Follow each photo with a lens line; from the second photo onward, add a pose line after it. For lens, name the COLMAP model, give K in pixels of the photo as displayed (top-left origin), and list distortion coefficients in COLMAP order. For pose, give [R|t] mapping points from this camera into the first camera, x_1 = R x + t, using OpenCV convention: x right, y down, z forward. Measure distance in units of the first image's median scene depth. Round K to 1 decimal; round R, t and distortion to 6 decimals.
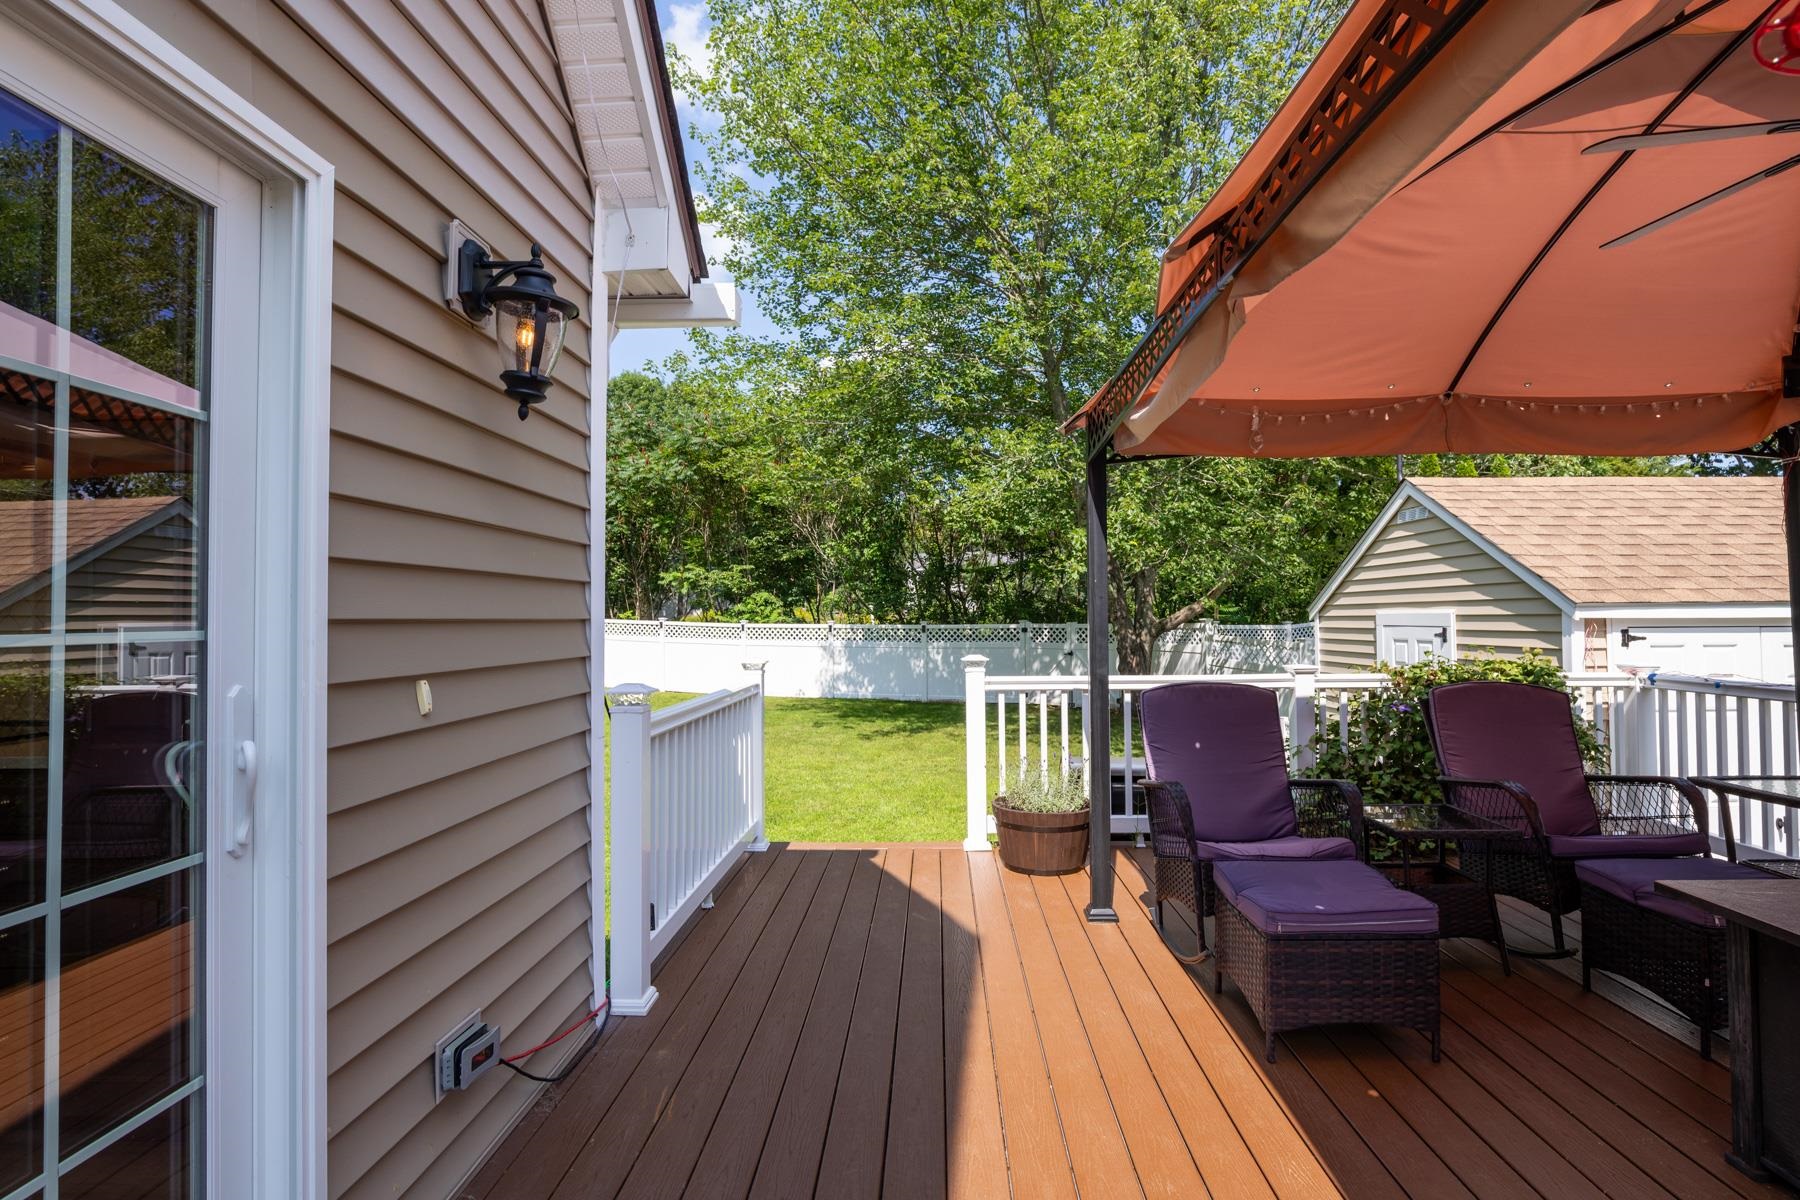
lens RADIAL K [[890.3, 0, 901.6], [0, 890.3, 606.1], [0, 0, 1]] dist [-0.011524, 0.000439]
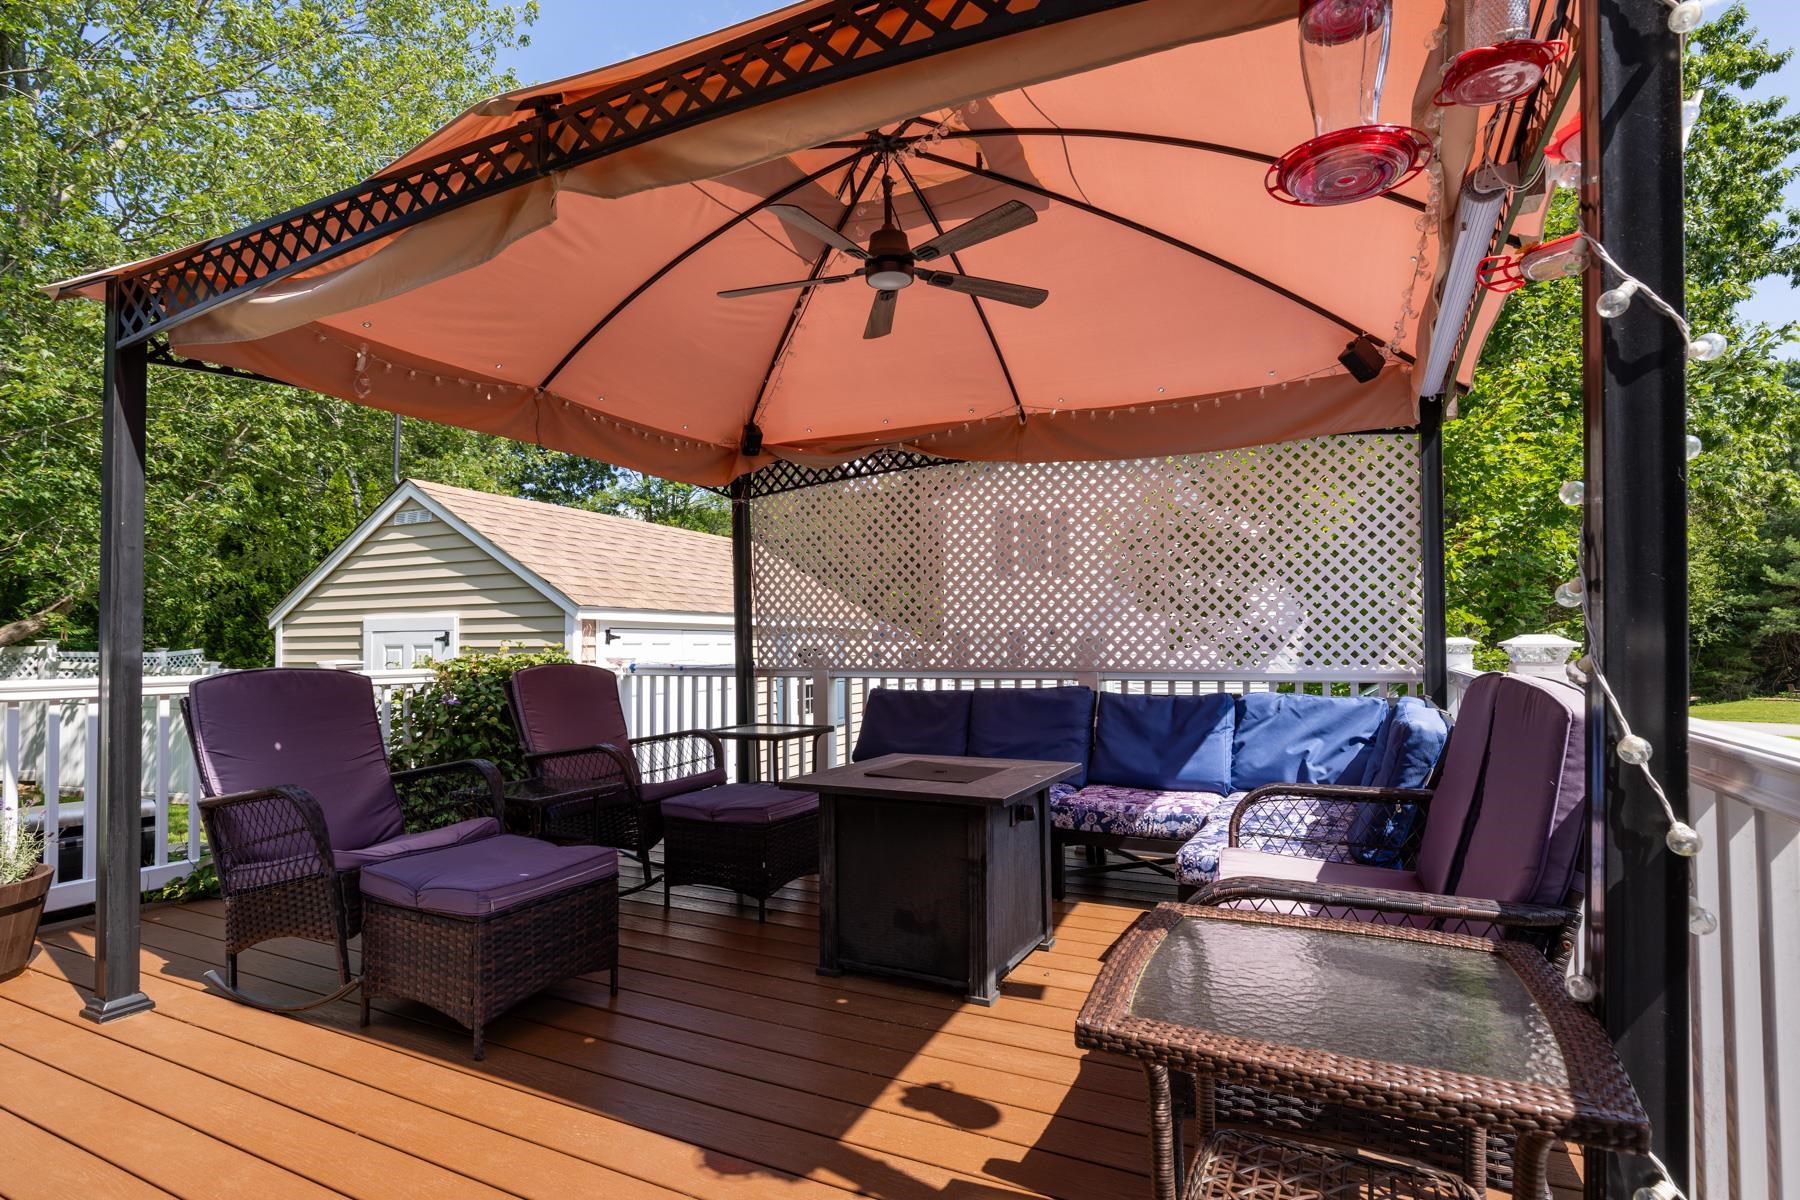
lens RADIAL K [[890.3, 0, 927.9], [0, 890.3, 629.2], [0, 0, 1]] dist [-0.011524, 0.000439]
pose [[0.401986, 0.021966, 0.915382, -0.117374], [-0.008726, 0.999759, -0.020158, 0.046595], [-0.915604, 0.000115, 0.402081, 0.112572]]
